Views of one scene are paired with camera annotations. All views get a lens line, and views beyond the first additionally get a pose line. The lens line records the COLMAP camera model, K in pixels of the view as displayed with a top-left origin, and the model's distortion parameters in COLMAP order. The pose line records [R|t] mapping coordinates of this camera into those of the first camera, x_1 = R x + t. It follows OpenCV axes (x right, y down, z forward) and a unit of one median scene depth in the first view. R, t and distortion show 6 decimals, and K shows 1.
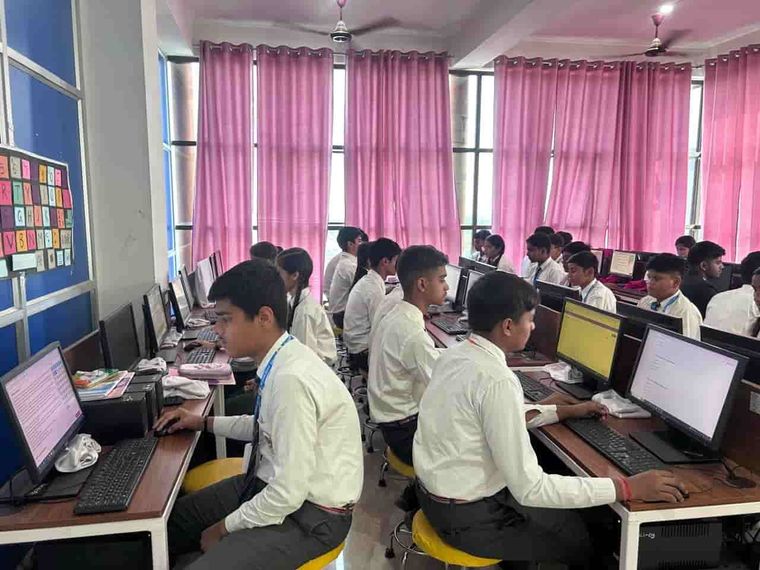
lens RADIAL K [[567.2, 0, 381.4], [0, 567.2, 283.9], [0, 0, 1]] dist [0.016909, -0.023984]
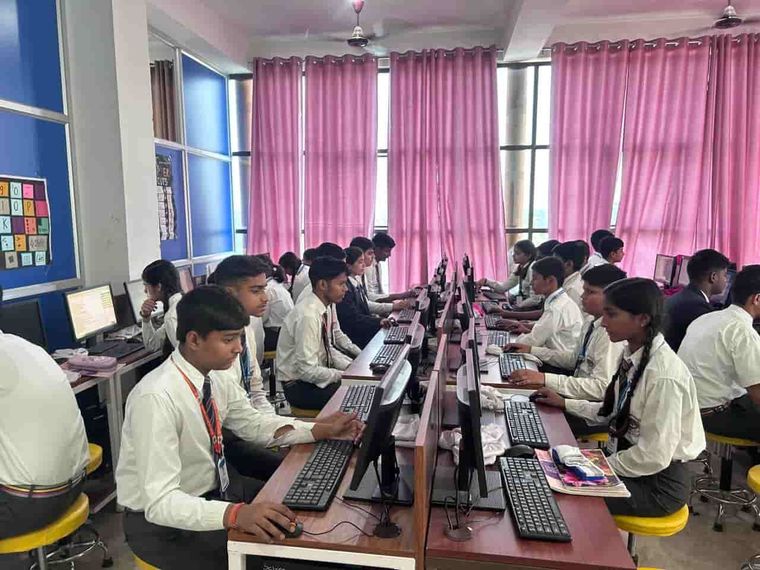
lens RADIAL K [[567.2, 0, 379.4], [0, 567.2, 284.4], [0, 0, 1]] dist [0.016909, -0.023984]
pose [[0.952041, 0.027579, -0.304726, 0.250546], [-0.028024, 0.999603, 0.002912, -0.008400], [0.304685, 0.005768, 0.952436, 0.047827]]
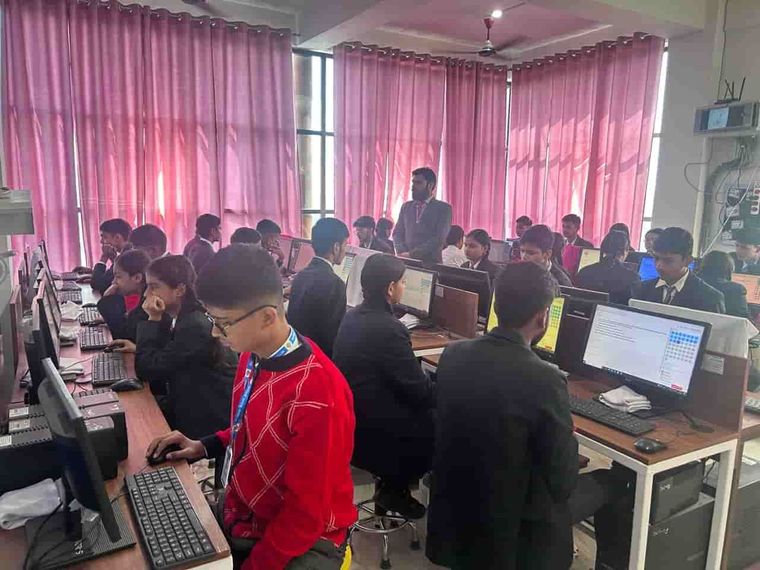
lens RADIAL K [[567.2, 0, 378.2], [0, 567.2, 294.2], [0, 0, 1]] dist [0.016909, -0.023984]
pose [[0.929323, -0.050826, 0.365753, -0.139496], [0.029543, 0.997541, 0.063557, -0.016248], [-0.368084, -0.048260, 0.928539, 0.026424]]
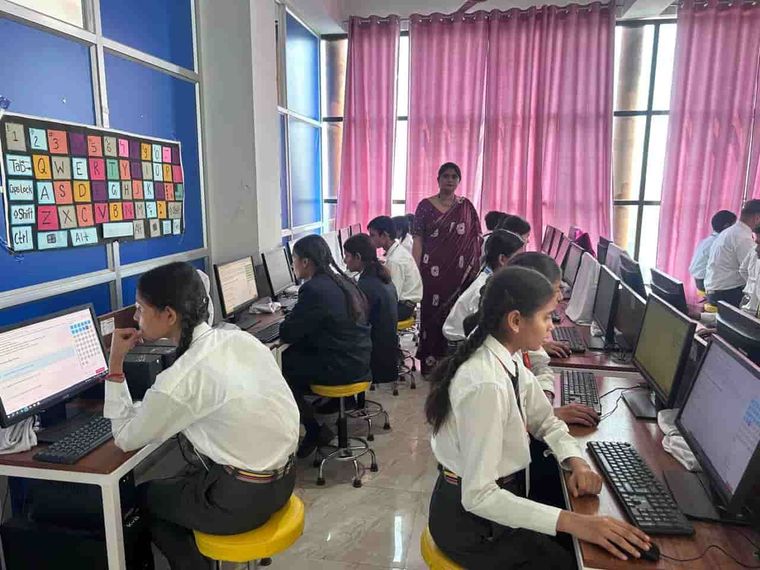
lens RADIAL K [[567.2, 0, 378.4], [0, 567.2, 282.0], [0, 0, 1]] dist [0.016909, -0.023984]
pose [[0.937153, 0.056972, -0.344235, 0.109289], [-0.042424, 0.997865, 0.049654, -0.005784], [0.346329, -0.031930, 0.937570, 0.046933]]
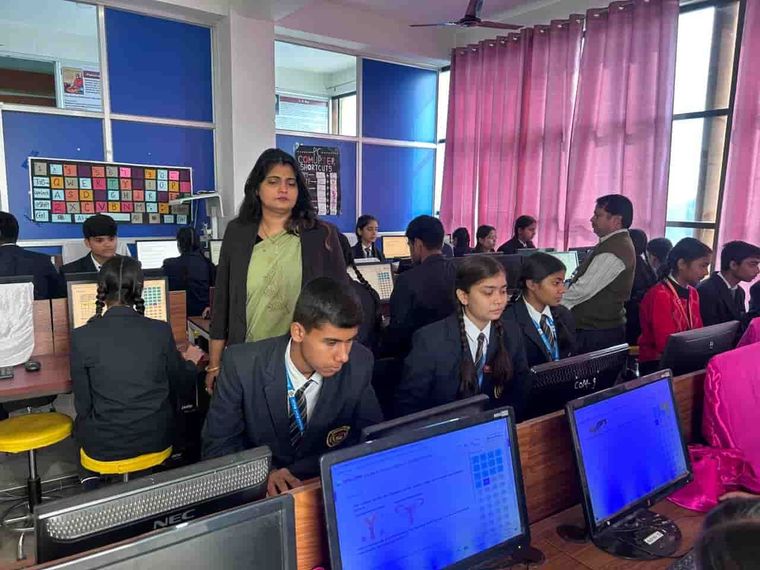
lens RADIAL K [[567.2, 0, 378.7], [0, 567.2, 281.7], [0, 0, 1]] dist [0.016909, -0.023984]
pose [[0.420879, 0.133173, -0.897288, 0.711077], [-0.131670, 0.987658, 0.084825, -0.046163], [0.897510, 0.082445, 0.433219, 0.417909]]
